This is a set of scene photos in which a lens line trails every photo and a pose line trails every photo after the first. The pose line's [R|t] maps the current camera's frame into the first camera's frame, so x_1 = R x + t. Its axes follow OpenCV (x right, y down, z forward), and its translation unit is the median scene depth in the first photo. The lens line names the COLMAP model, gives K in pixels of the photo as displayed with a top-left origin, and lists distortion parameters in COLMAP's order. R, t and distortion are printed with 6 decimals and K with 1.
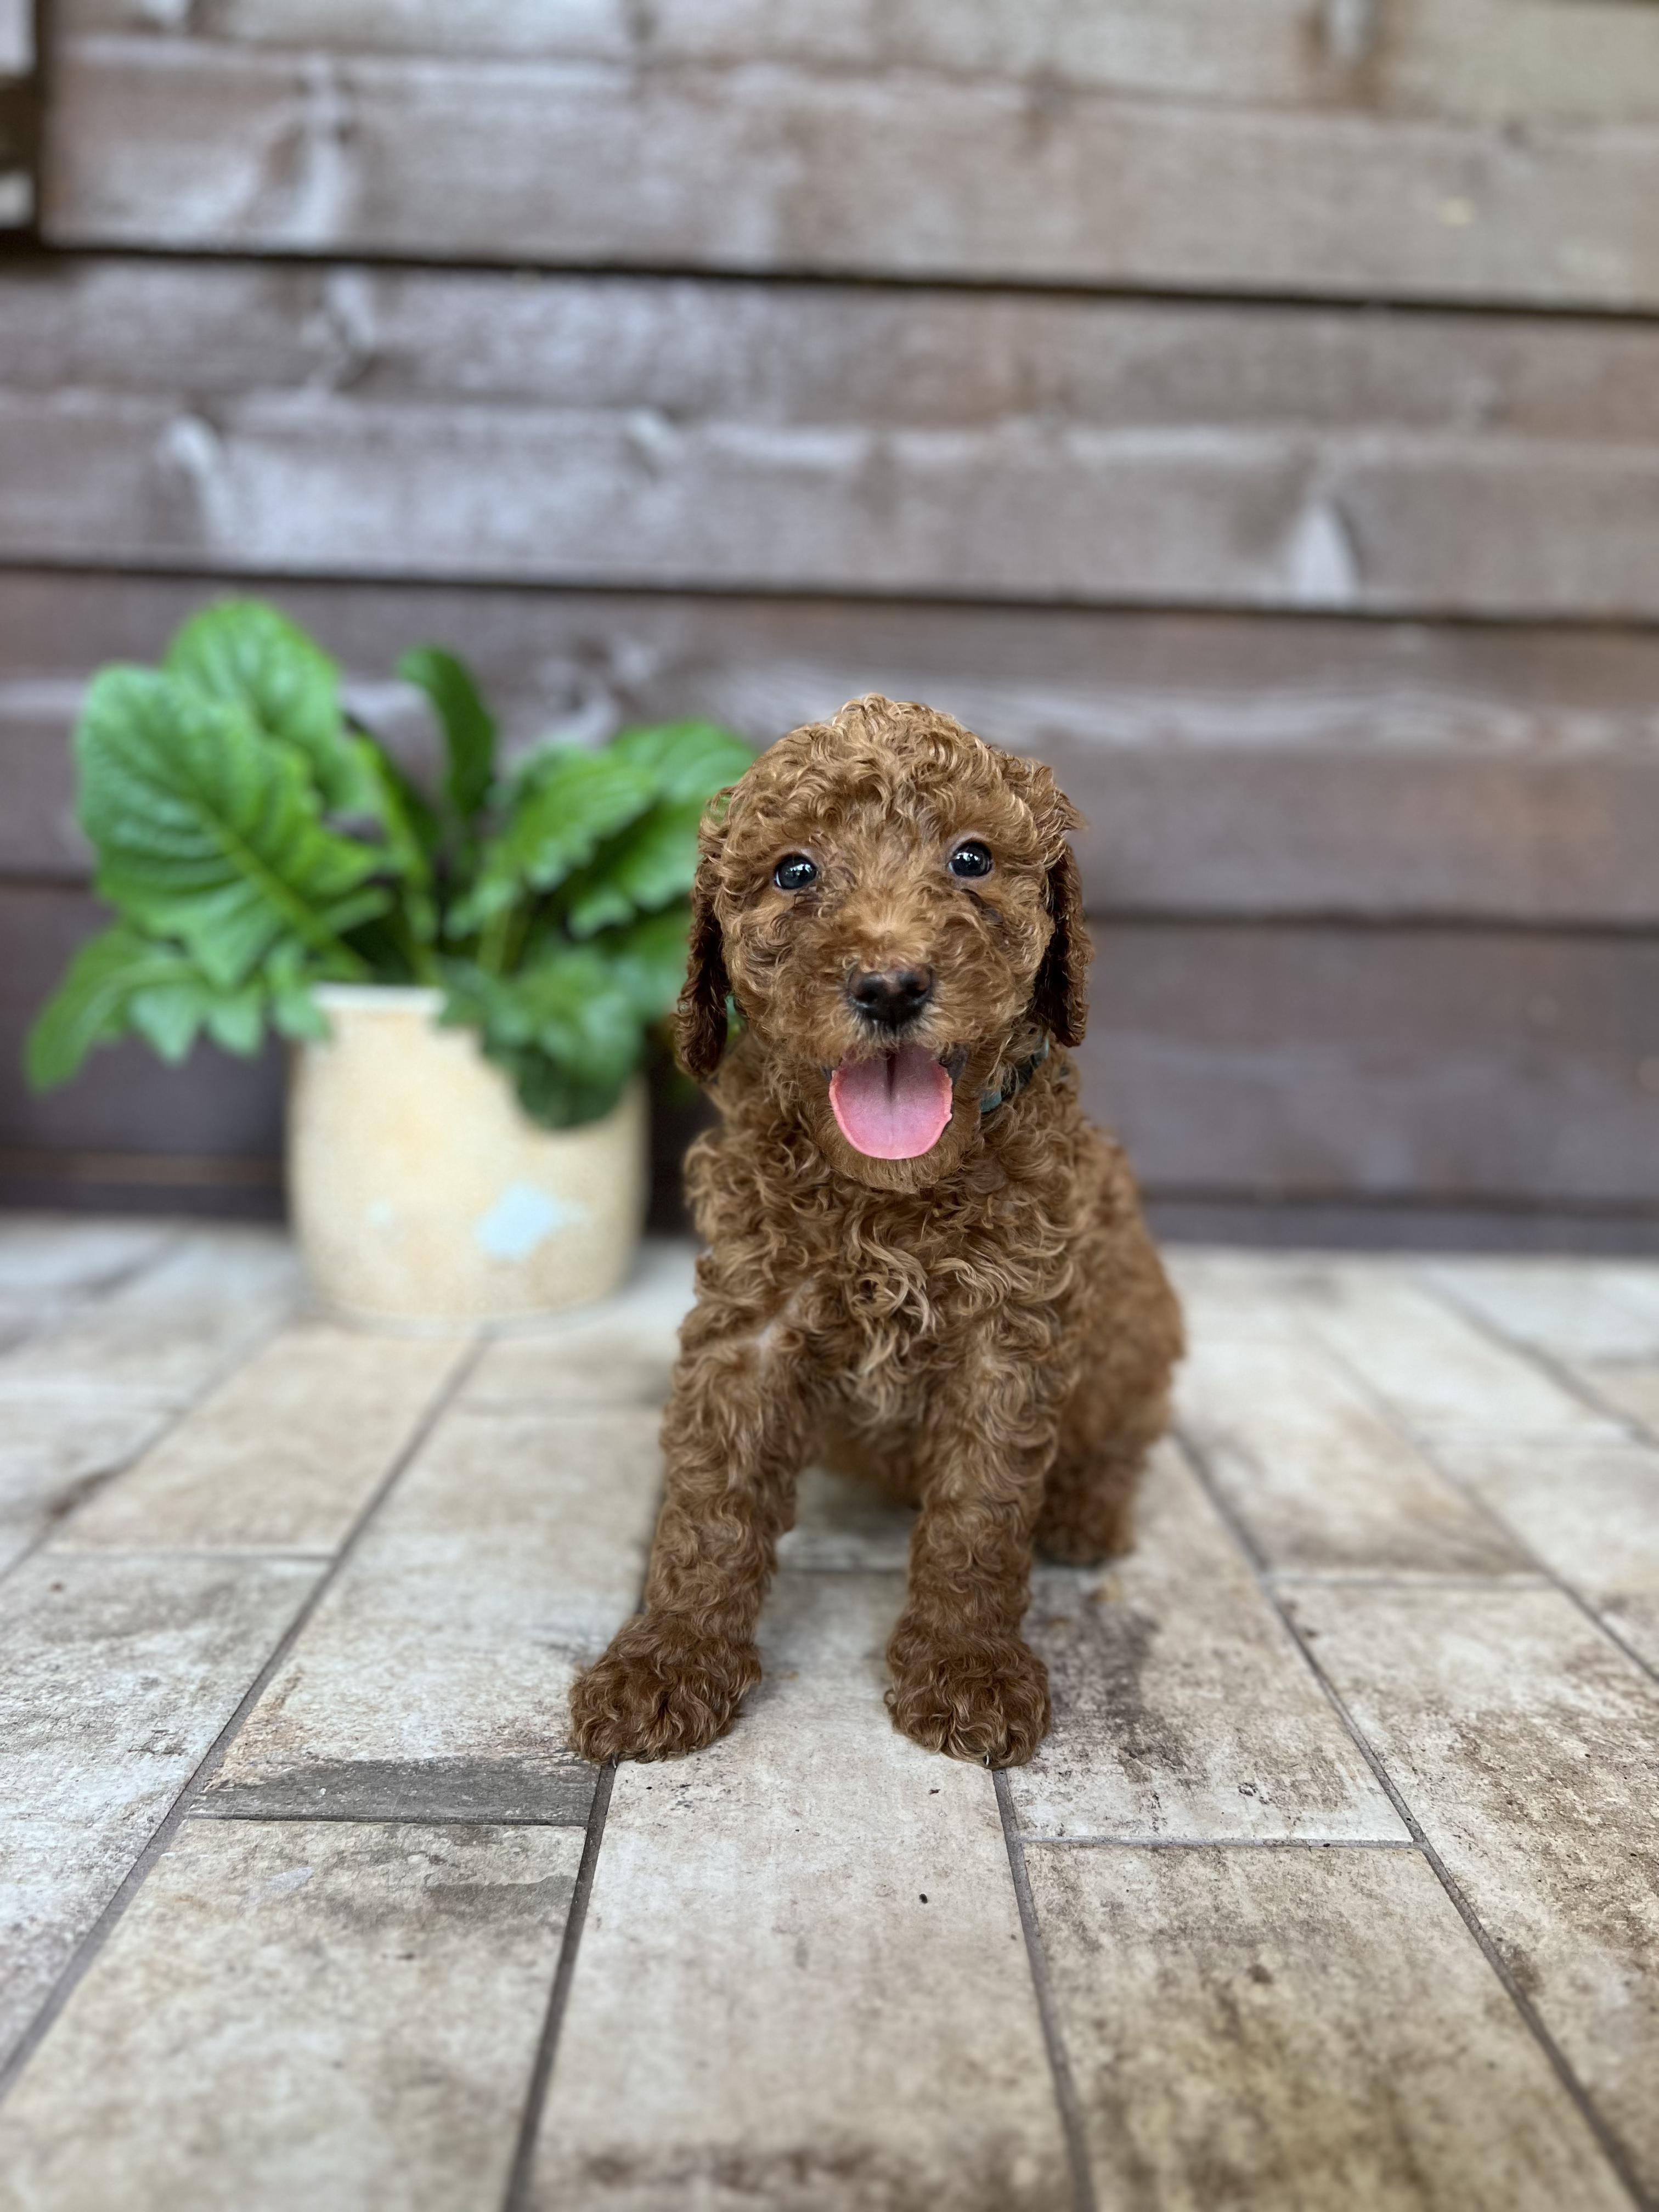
lens RADIAL K [[1695.7, 0, 839.6], [0, 1695.7, 1118.8], [0, 0, 1]] dist [0.018155, -0.023215]
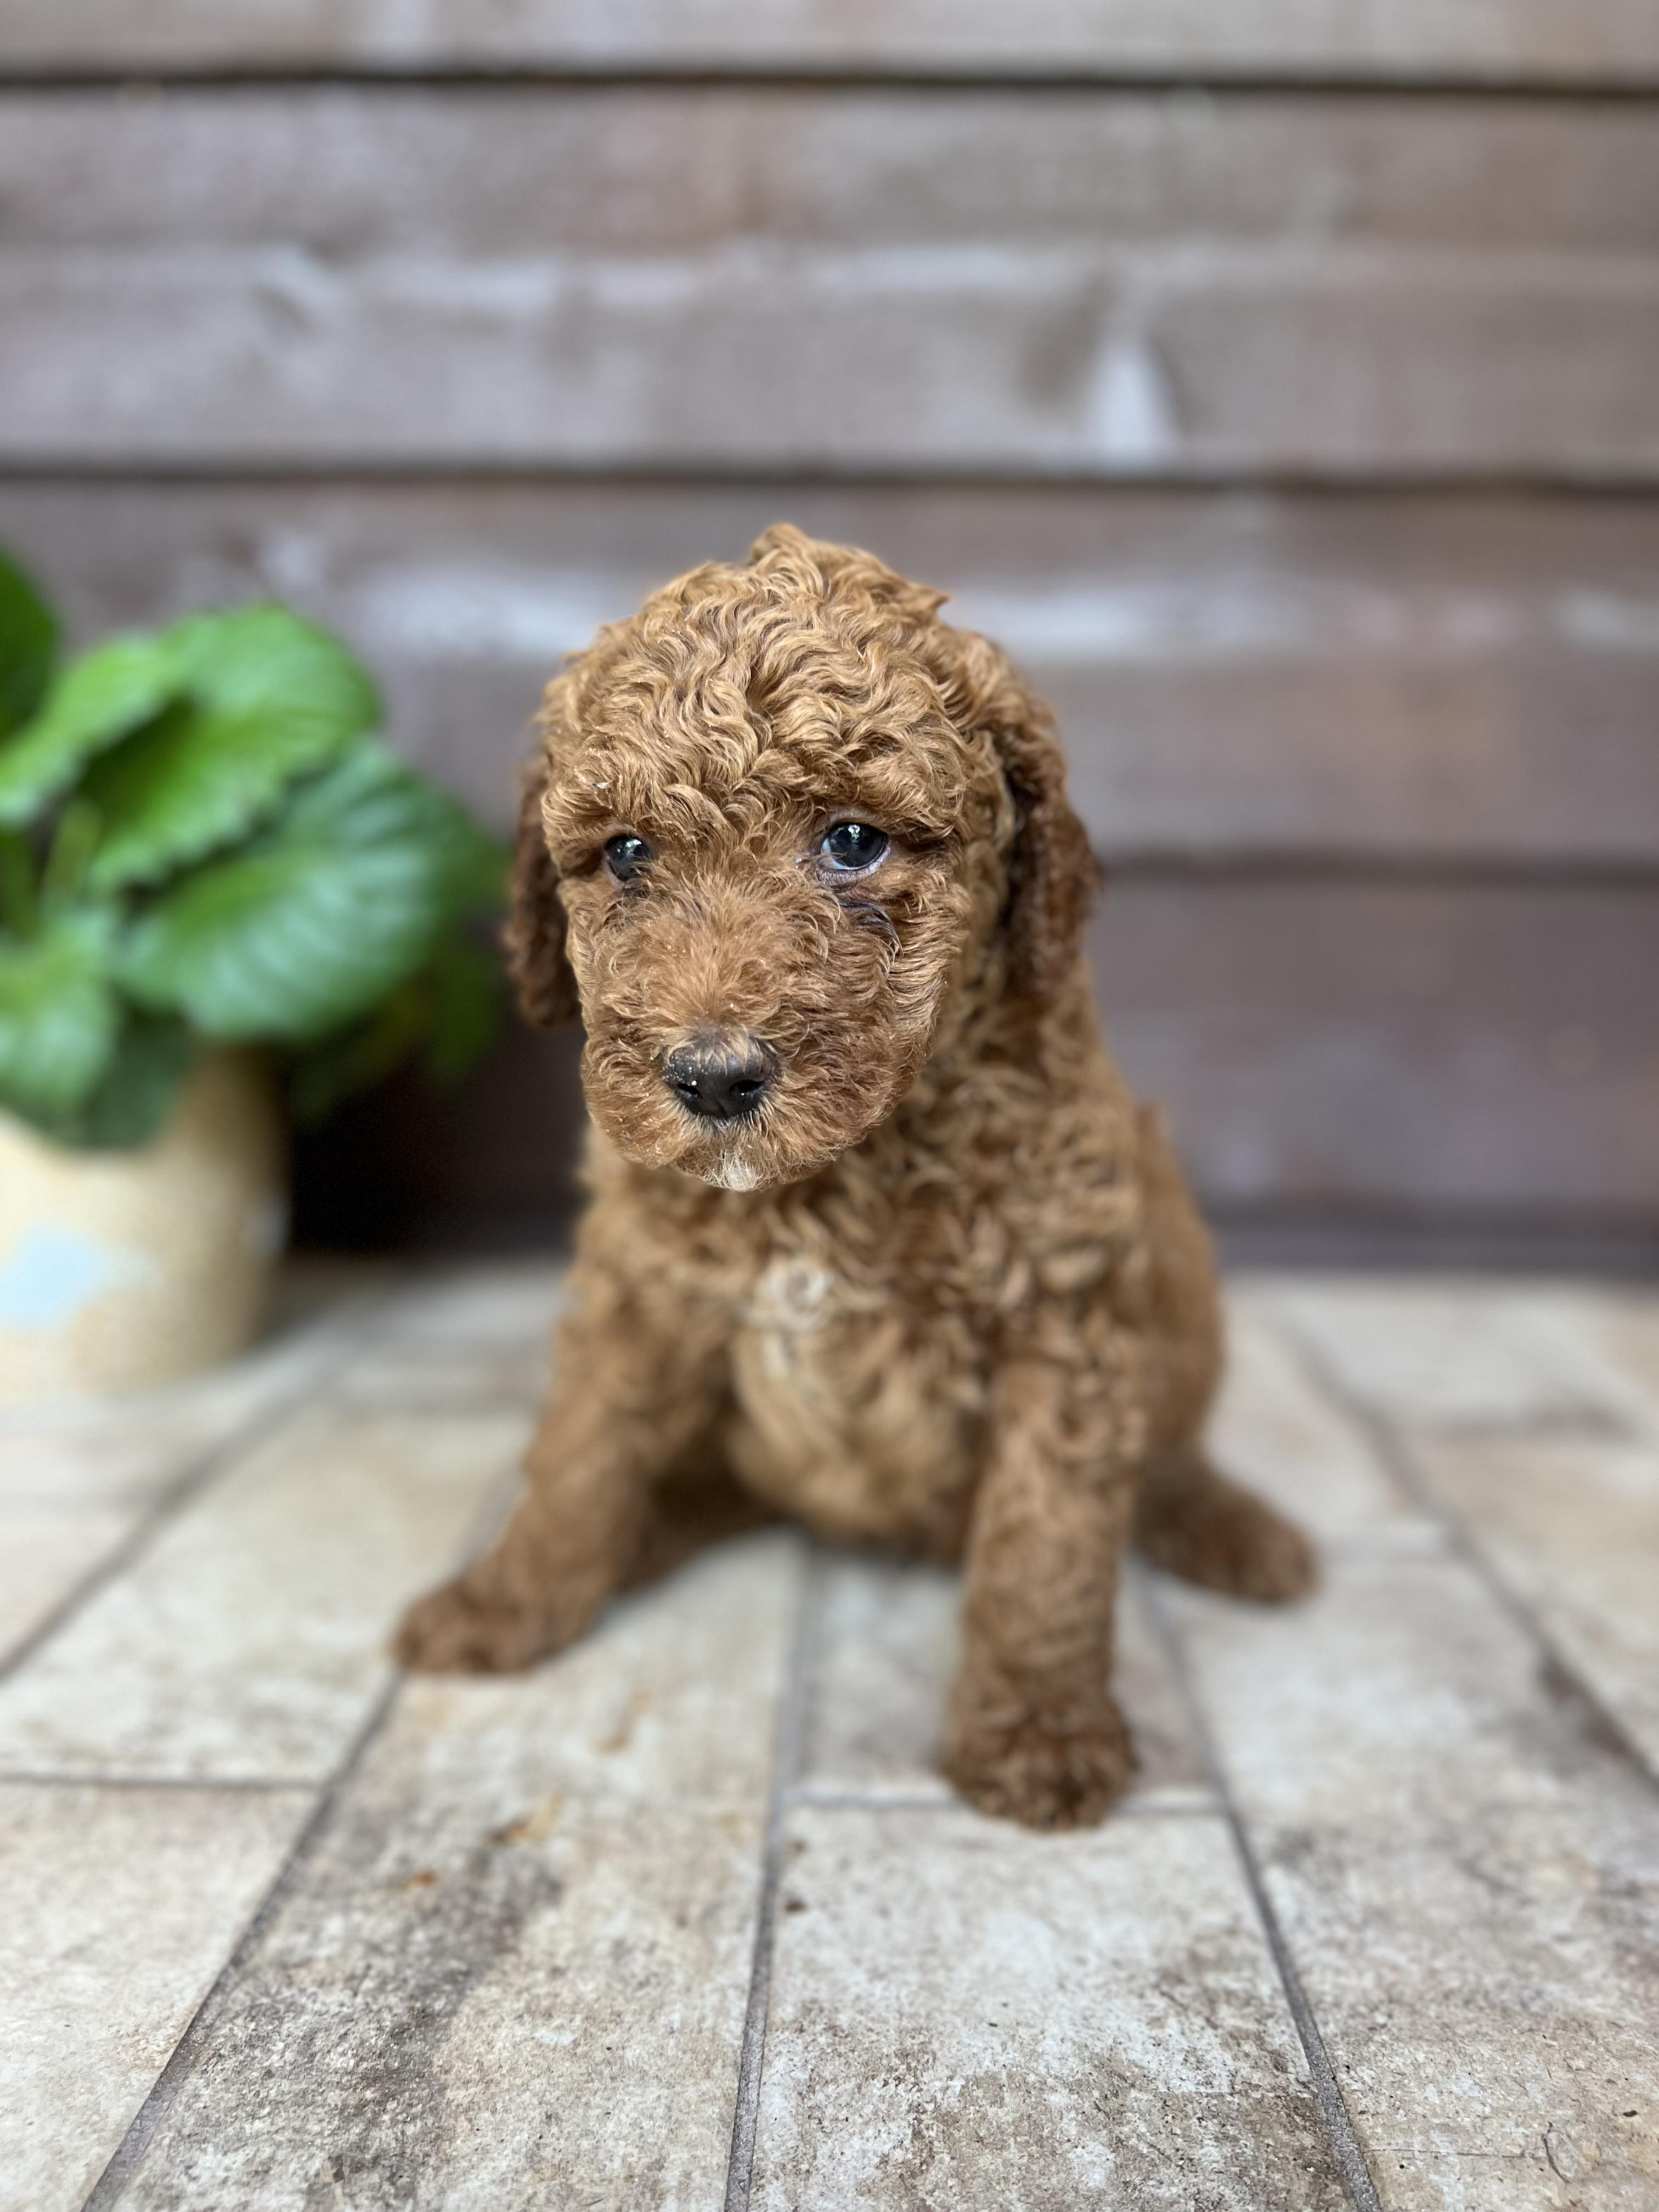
lens RADIAL K [[1695.7, 0, 841.7], [0, 1695.7, 1124.9], [0, 0, 1]] dist [0.018155, -0.023215]
pose [[0.998658, -0.009112, -0.050974, 0.231783], [0.009552, 0.999919, 0.008384, -0.003012], [0.050894, -0.008859, 0.998665, 0.242235]]
